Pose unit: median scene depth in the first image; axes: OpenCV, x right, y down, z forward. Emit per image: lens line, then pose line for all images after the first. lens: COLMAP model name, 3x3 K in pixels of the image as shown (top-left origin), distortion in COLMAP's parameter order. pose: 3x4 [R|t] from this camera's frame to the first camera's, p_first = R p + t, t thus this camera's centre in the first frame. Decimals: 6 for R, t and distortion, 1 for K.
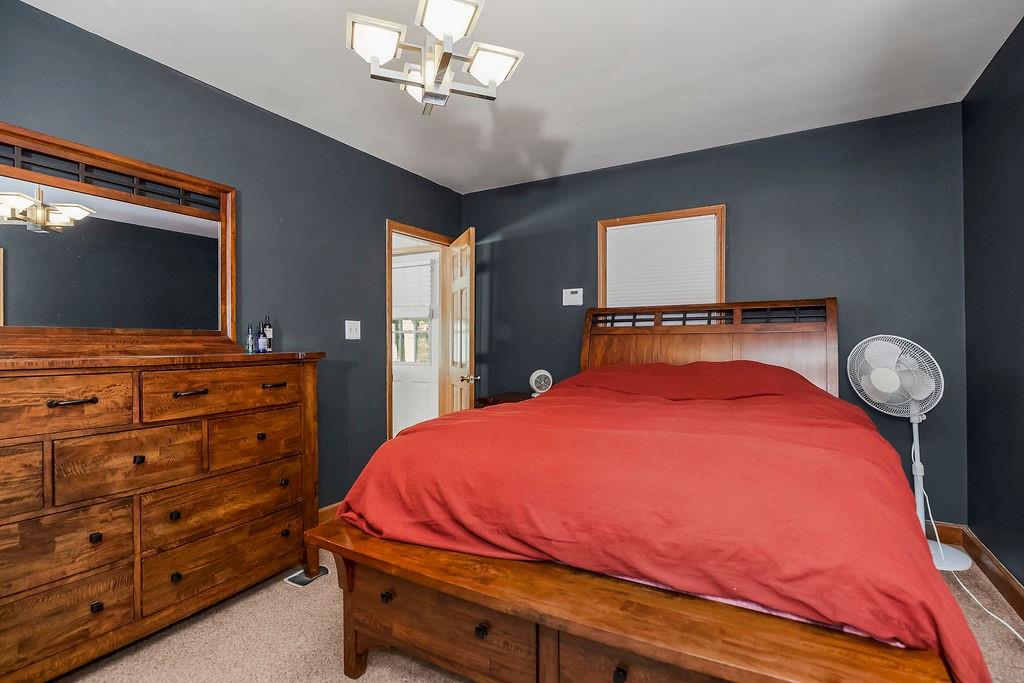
lens RADIAL K [[482.0, 0, 511.5], [0, 482.0, 335.4], [0, 0, 1]] dist [-0.002372, -0.000467]
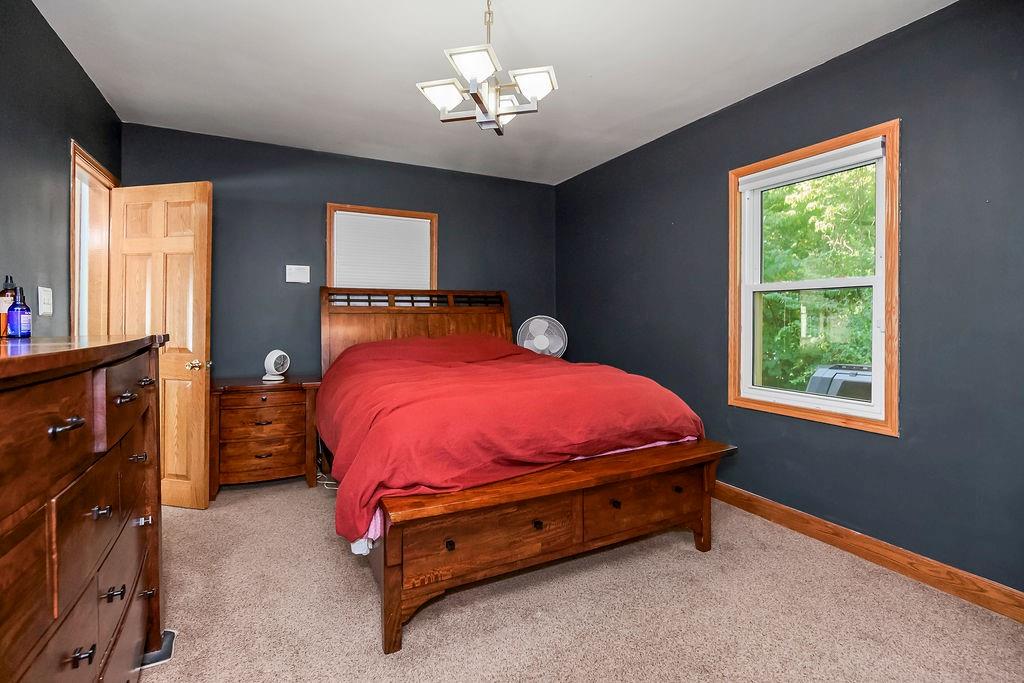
lens RADIAL K [[479.0, 0, 514.0], [0, 479.0, 320.5], [0, 0, 1]] dist [-0.044022, -0.000104]
pose [[0.538739, 0.004577, 0.842460, -0.508811], [-0.010935, 0.999939, 0.001560, 0.009743], [-0.842402, -0.010053, 0.538756, 0.134008]]
